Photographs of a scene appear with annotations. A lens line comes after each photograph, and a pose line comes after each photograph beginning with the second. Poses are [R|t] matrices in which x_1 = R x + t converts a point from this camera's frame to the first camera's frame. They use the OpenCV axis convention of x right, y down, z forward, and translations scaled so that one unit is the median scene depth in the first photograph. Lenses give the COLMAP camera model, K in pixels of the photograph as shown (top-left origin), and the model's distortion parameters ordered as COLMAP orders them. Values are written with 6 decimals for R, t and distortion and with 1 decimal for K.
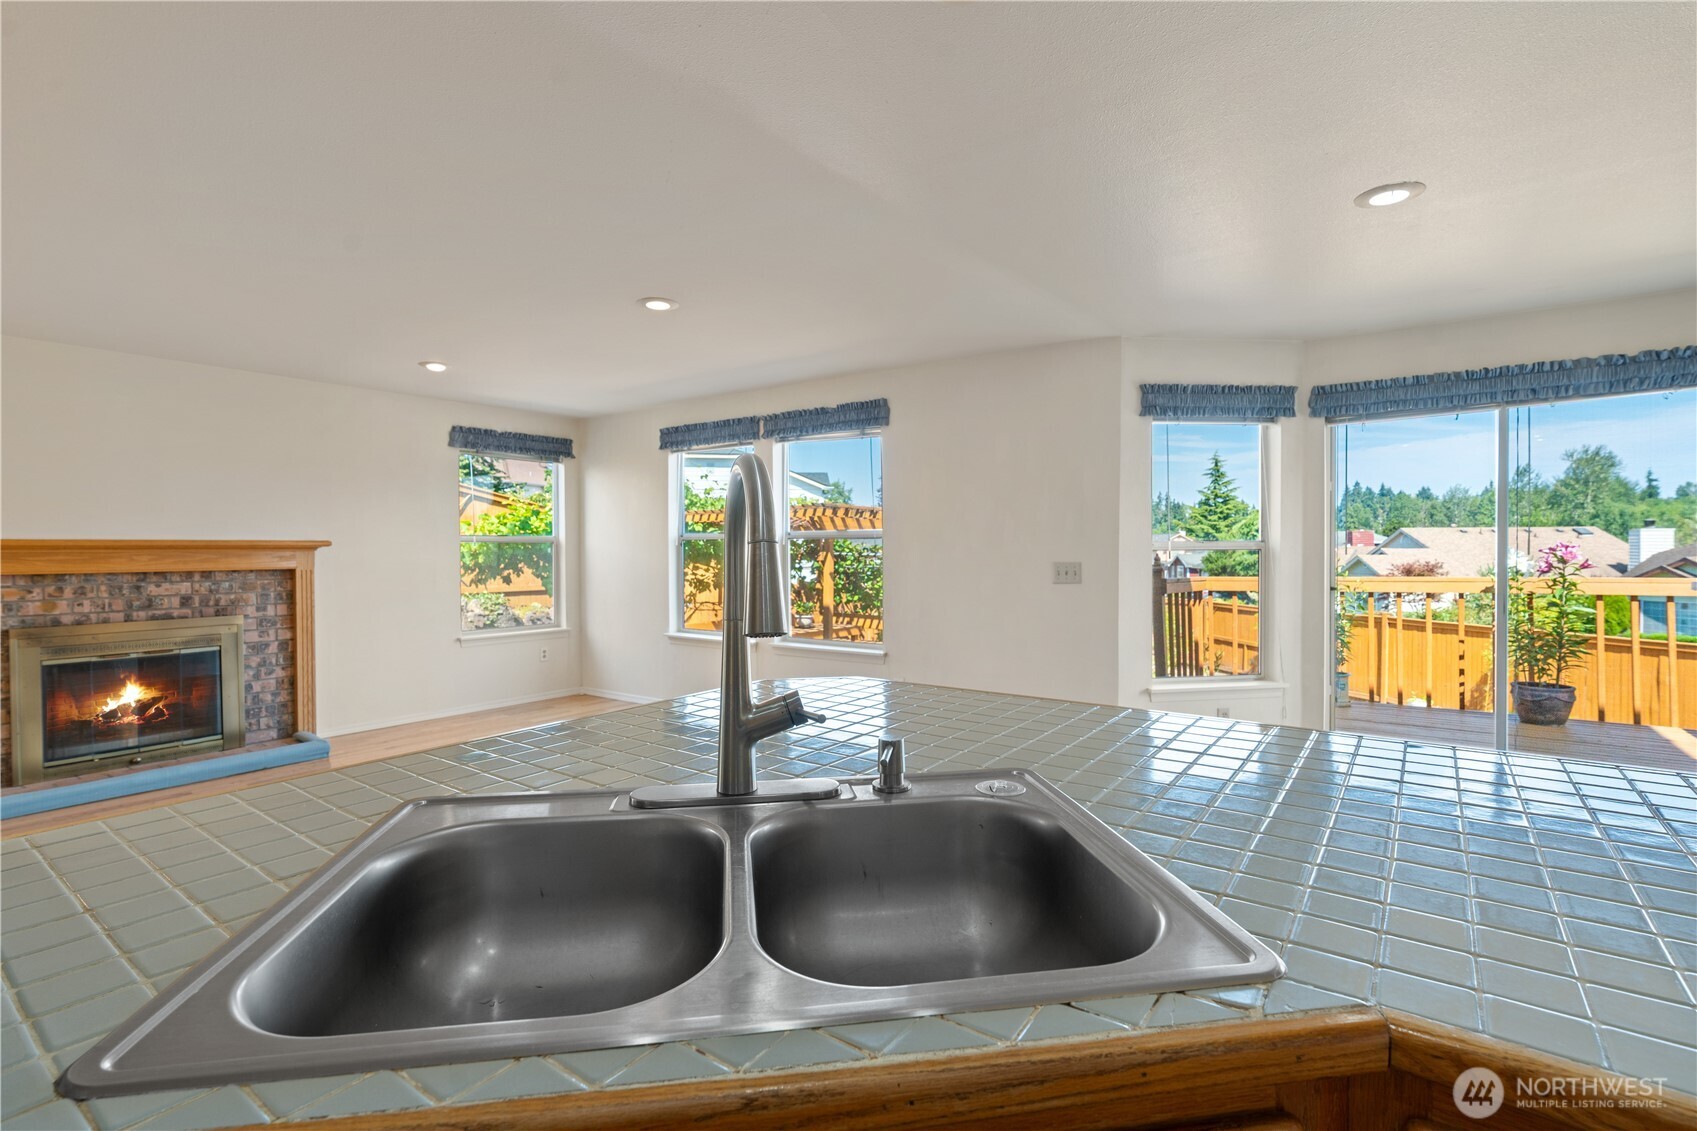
lens RADIAL K [[794.8, 0, 849.9], [0, 794.8, 554.1], [0, 0, 1]] dist [-0.015946, 0.008534]
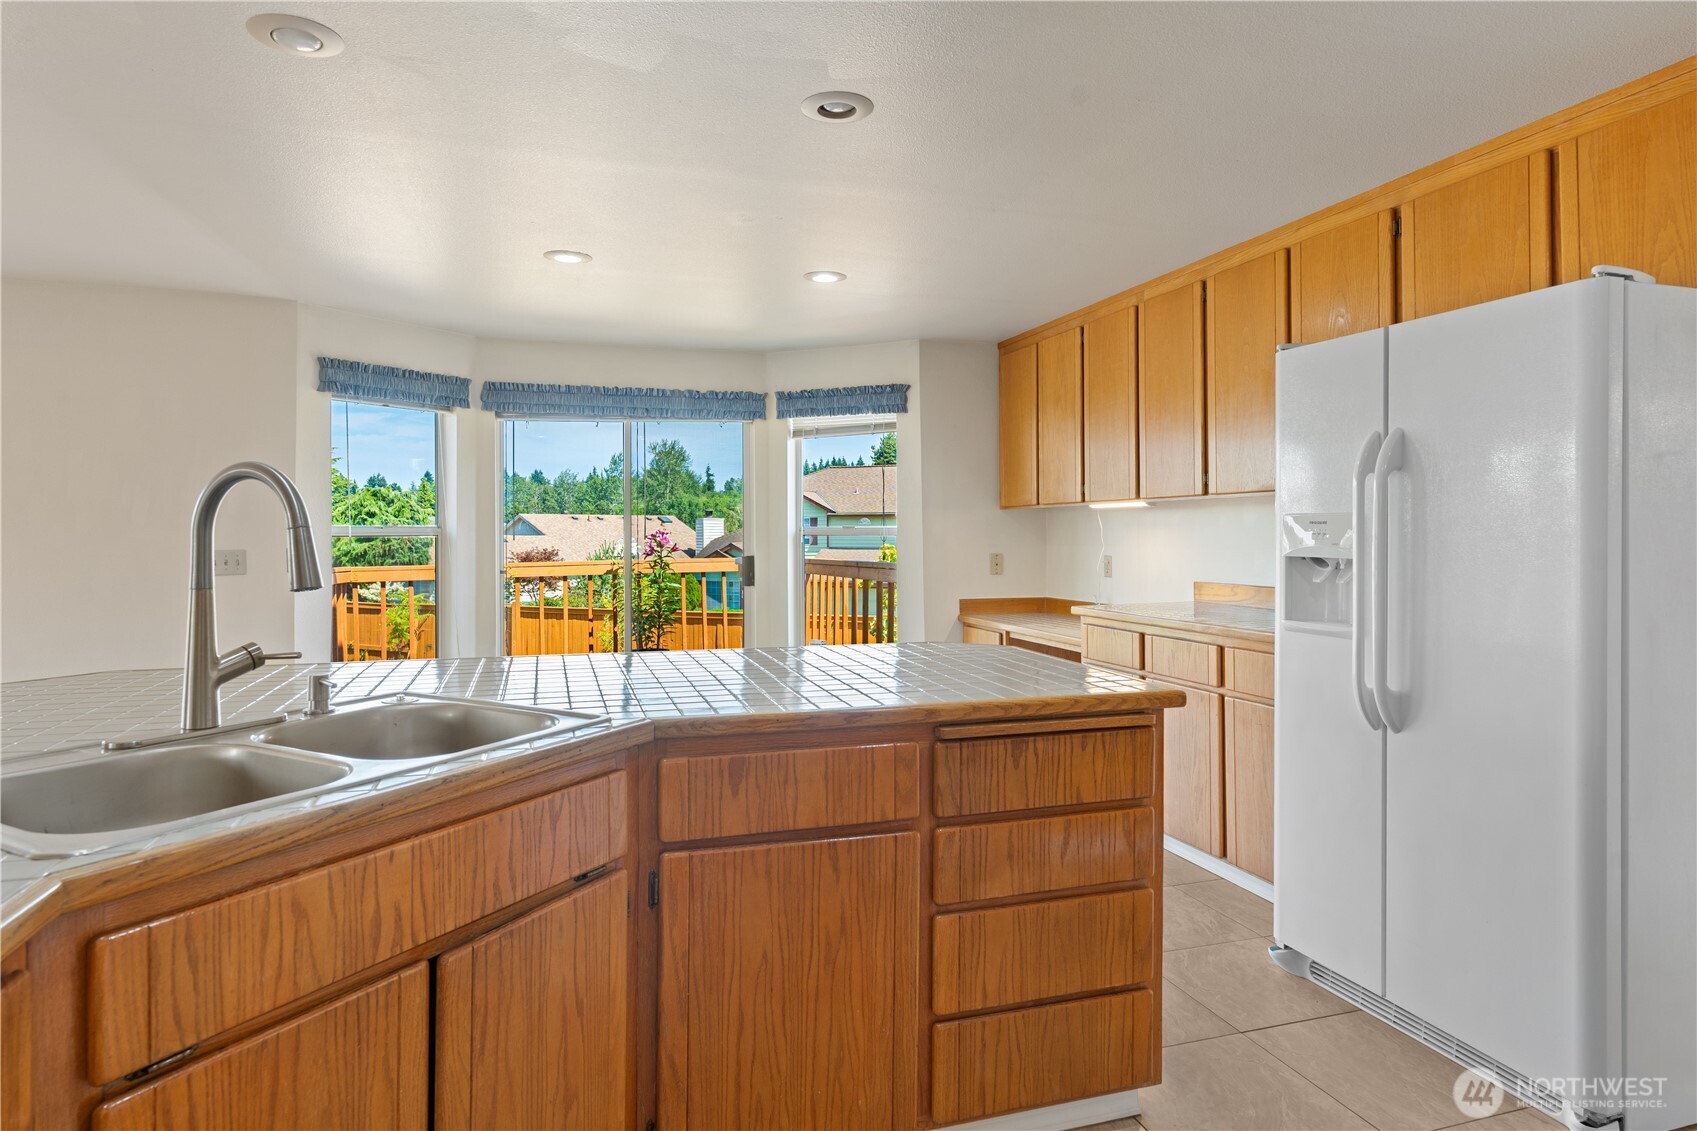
lens RADIAL K [[983.5, 0, 858.0], [0, 983.5, 549.2], [0, 0, 1]] dist [-0.001503, 0.002890]
pose [[0.587601, -0.011225, 0.809073, -0.165302], [0.005856, 0.999937, 0.009620, 0.002454], [-0.809130, -0.000915, 0.587629, -0.155402]]
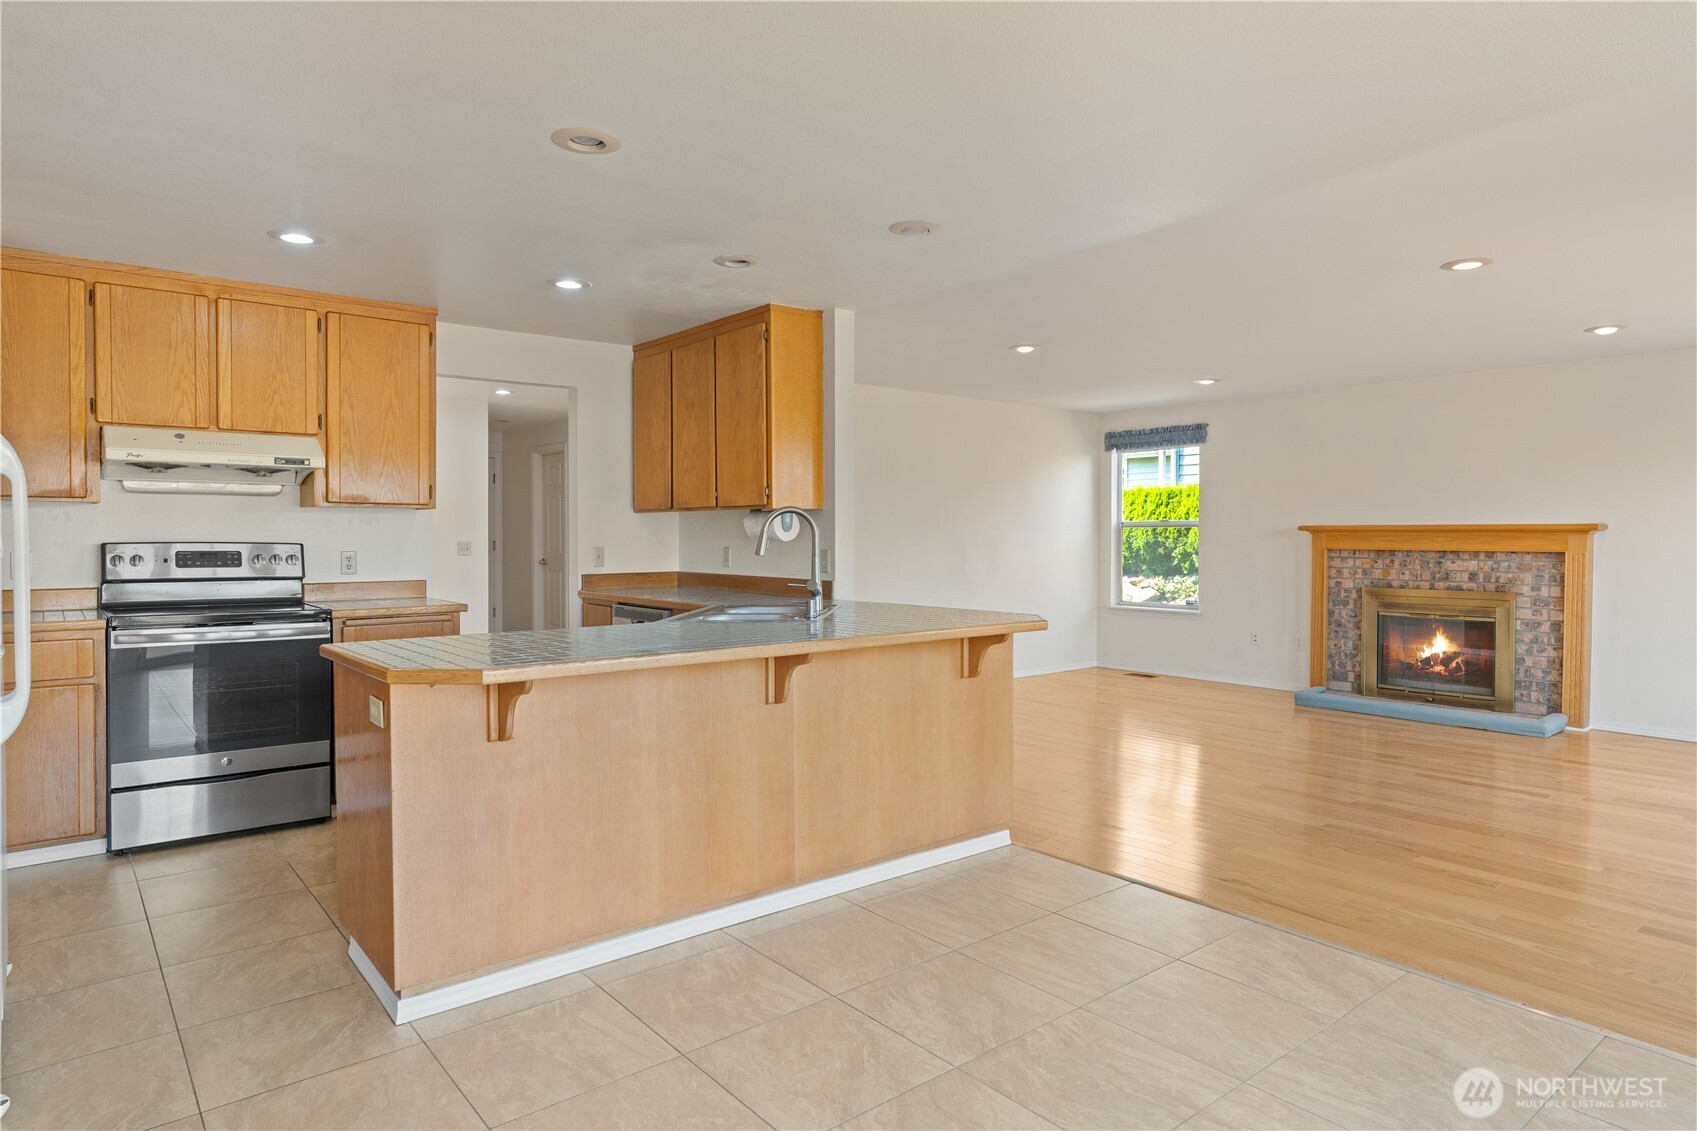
lens RADIAL K [[983.5, 0, 858.0], [0, 983.5, 549.2], [0, 0, 1]] dist [-0.001503, 0.002890]
pose [[-0.247536, 0.020066, -0.968671, 0.760217], [-0.006900, 0.999724, 0.022472, -0.007371], [0.968854, 0.012246, -0.247329, 0.448736]]
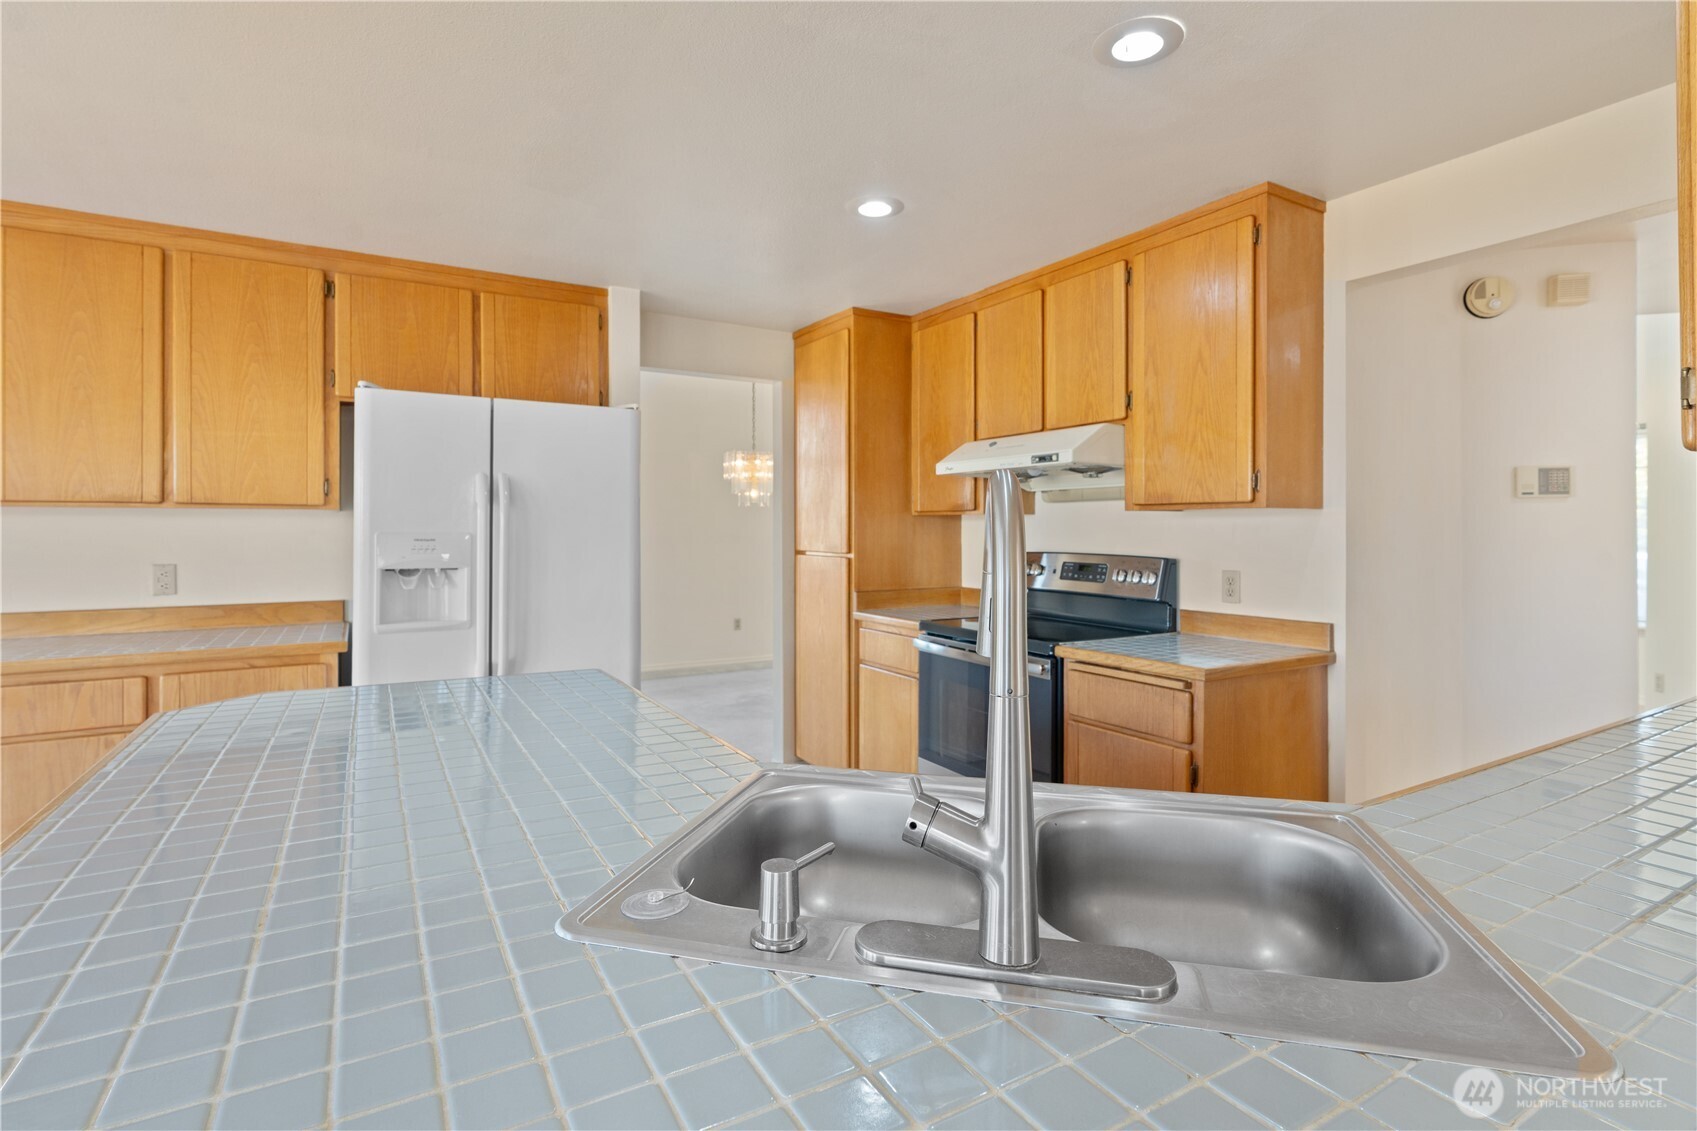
lens RADIAL K [[834.4, 0, 842.6], [0, 834.4, 535.0], [0, 0, 1]] dist [-0.002433, -0.000065]
pose [[-0.918155, 0.003587, 0.396205, -0.059342], [0.006444, 0.999962, 0.005881, -0.010336], [-0.396168, 0.007953, -0.918143, 0.370152]]
